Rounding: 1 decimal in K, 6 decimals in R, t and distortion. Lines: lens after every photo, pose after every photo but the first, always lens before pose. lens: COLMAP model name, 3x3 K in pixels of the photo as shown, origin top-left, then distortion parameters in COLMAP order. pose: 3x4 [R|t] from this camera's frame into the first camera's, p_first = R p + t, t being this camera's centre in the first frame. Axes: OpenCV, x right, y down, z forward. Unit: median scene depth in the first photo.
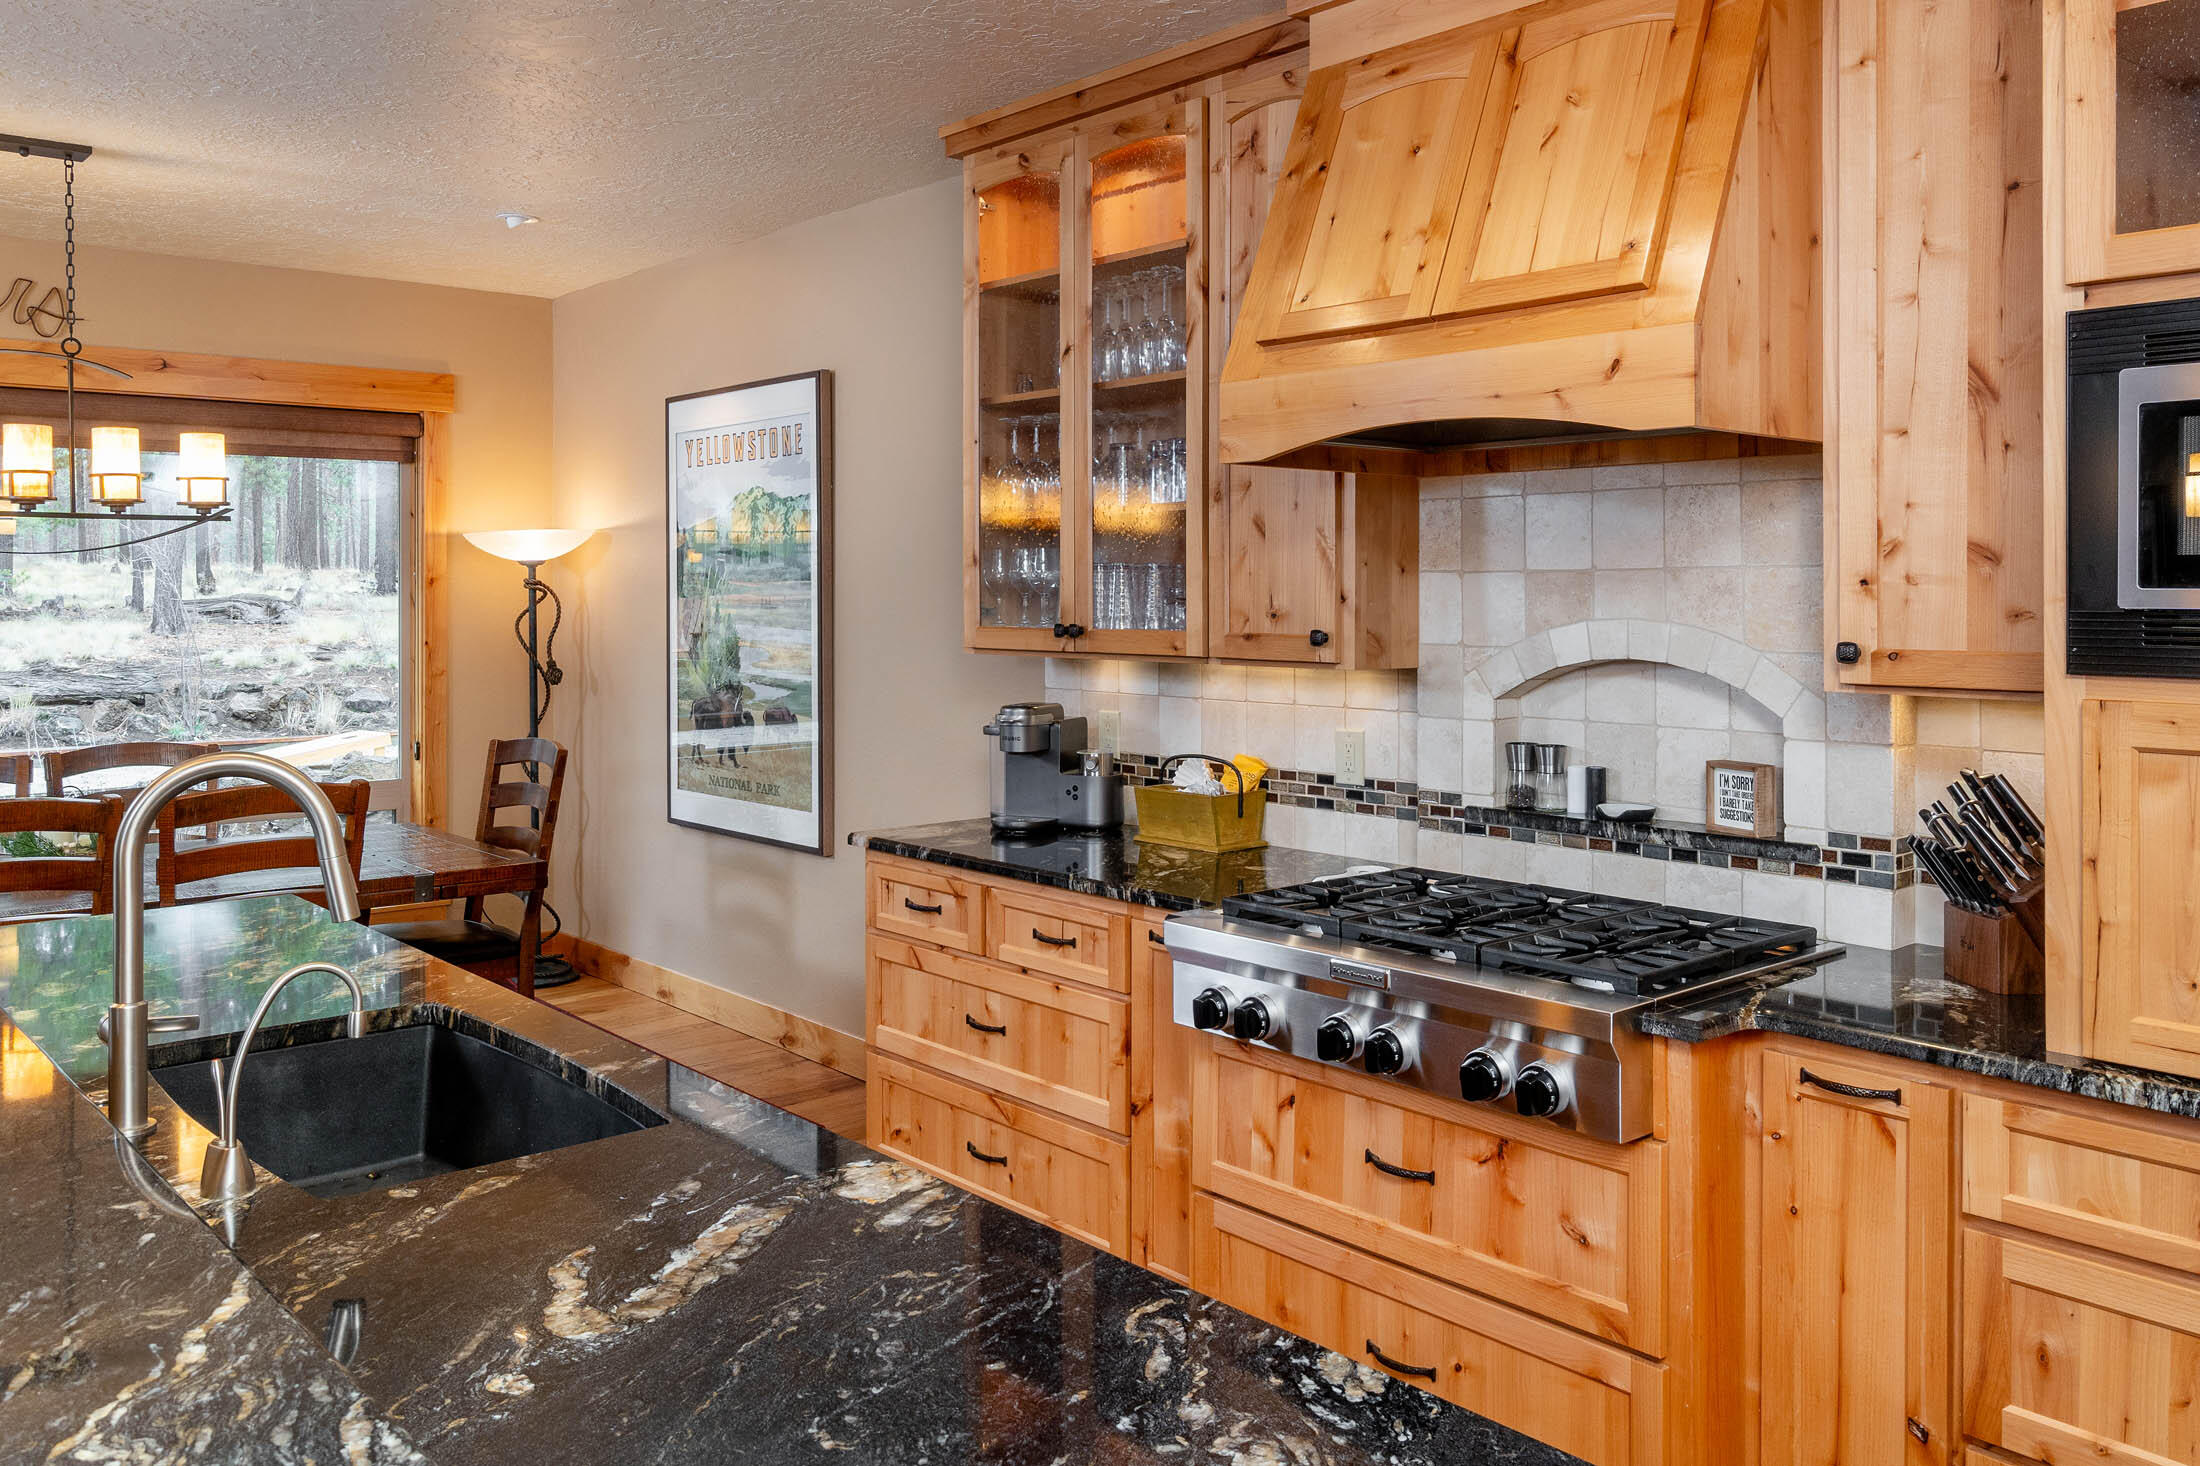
lens RADIAL K [[1750.6, 0, 1090.4], [0, 1750.6, 597.5], [0, 0, 1]] dist [-0.002491, 0.001797]
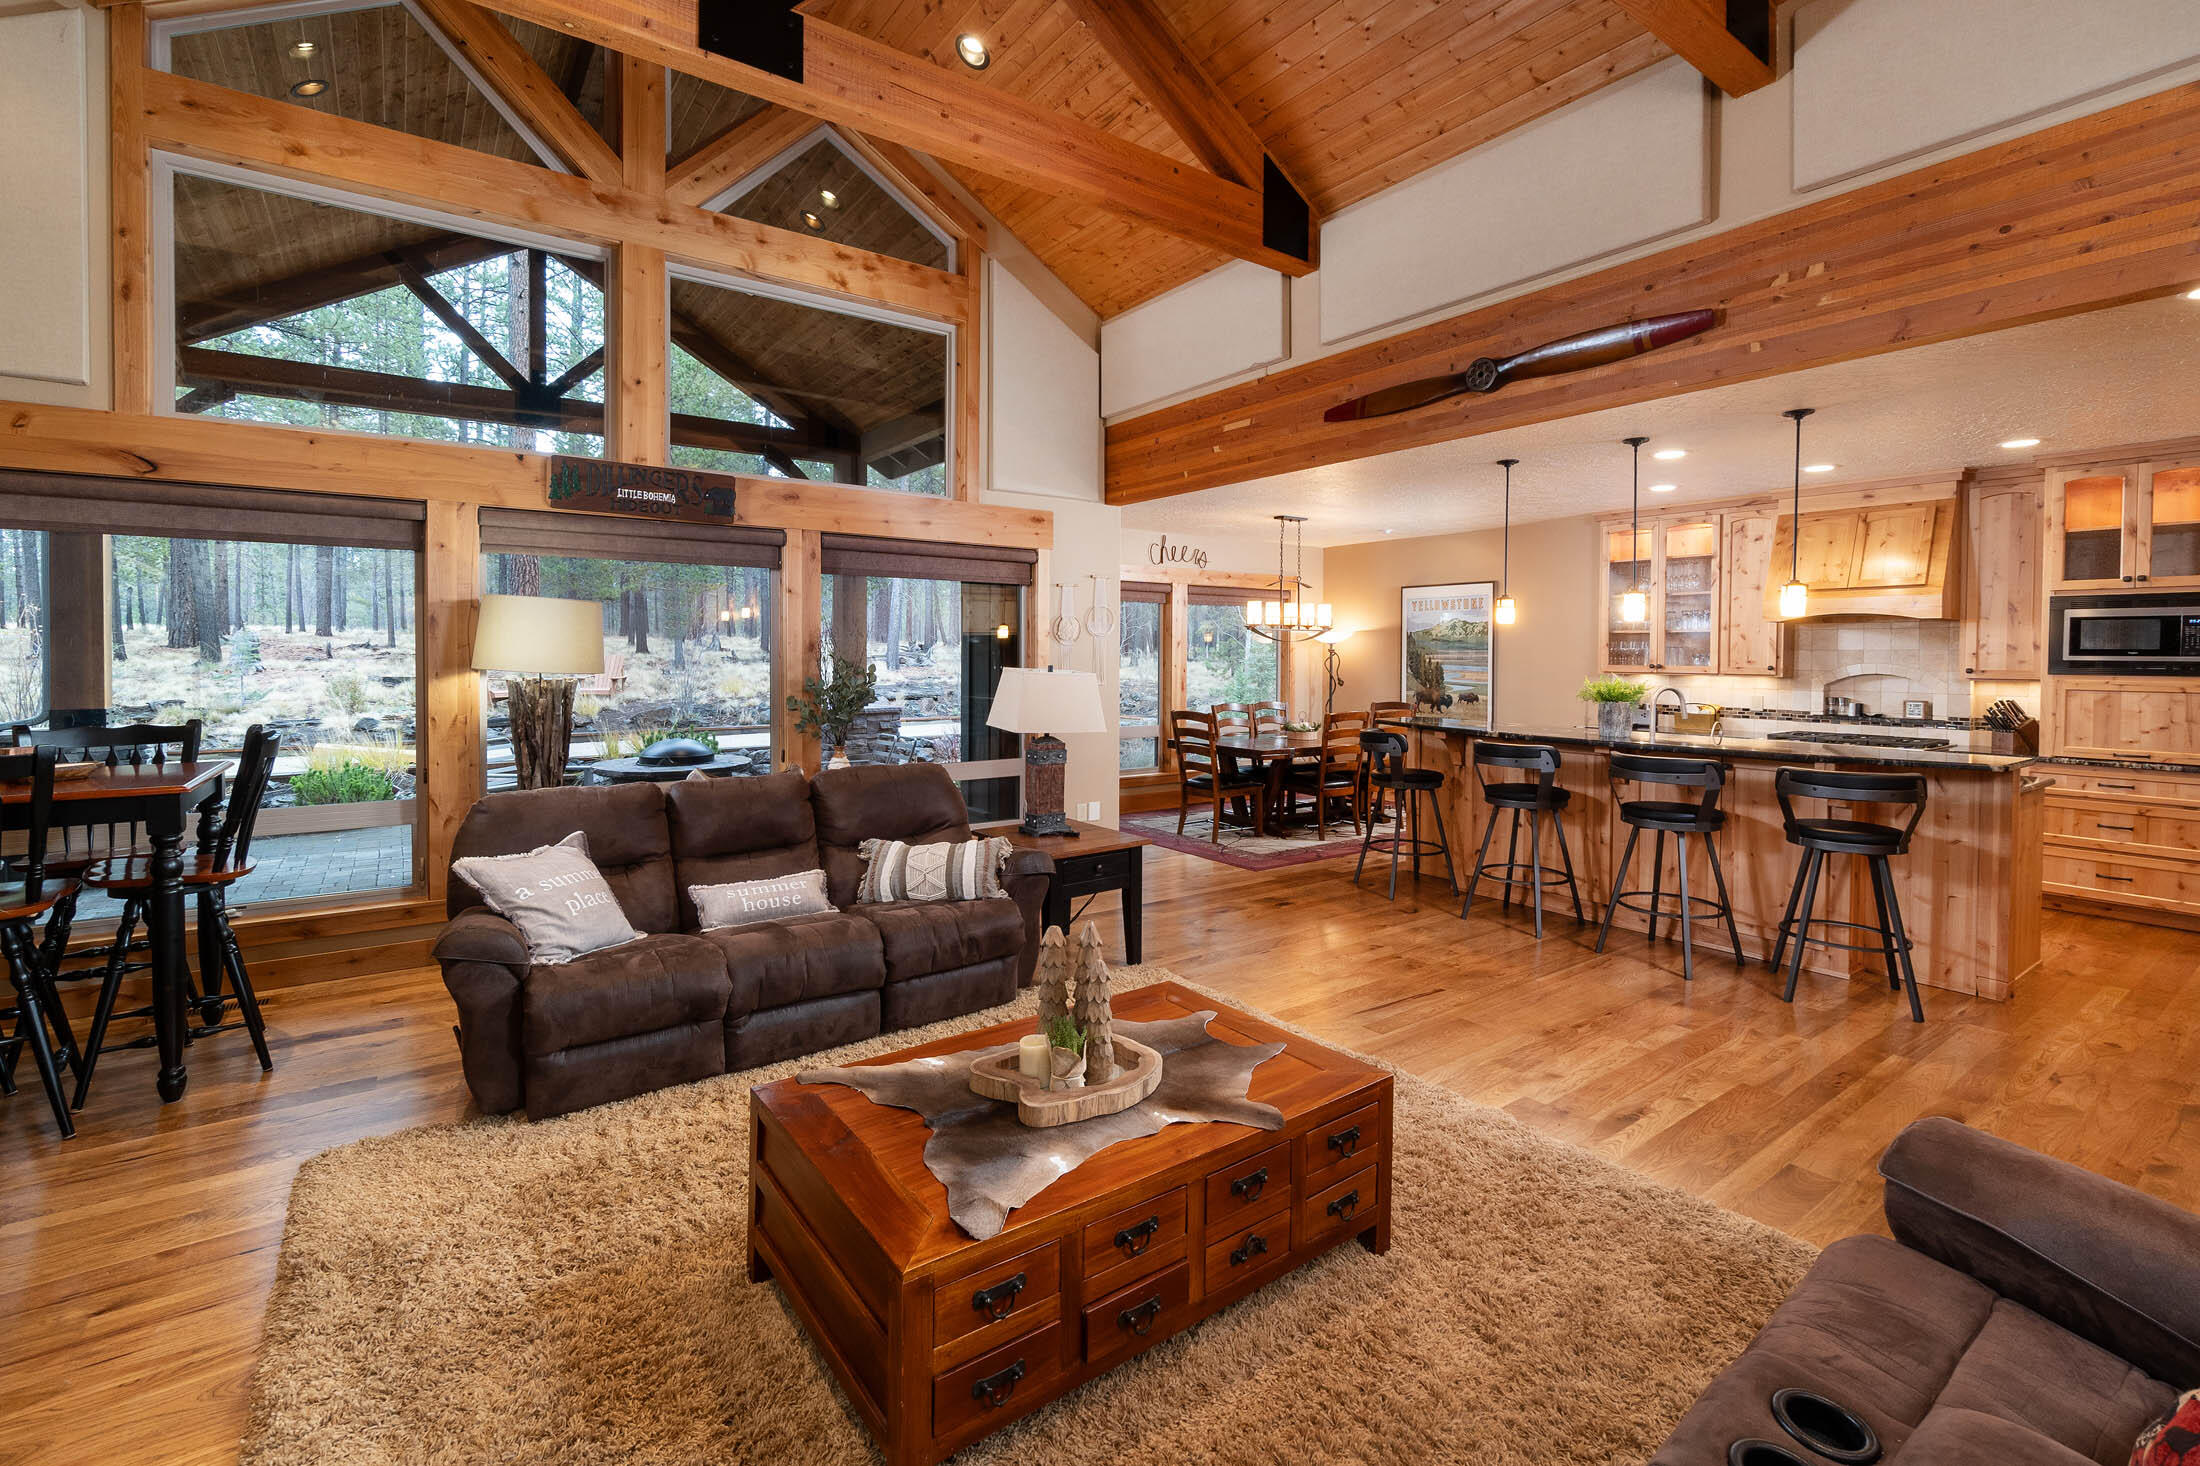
lens RADIAL K [[961.3, 0, 1045.0], [0, 961.3, 658.2], [0, 0, 1]] dist [-0.014424, -0.000732]
pose [[0.993266, 0.005327, -0.115730, -1.186306], [-0.005046, 0.999984, 0.002723, 0.005354], [0.115743, -0.002121, 0.993277, -1.188591]]
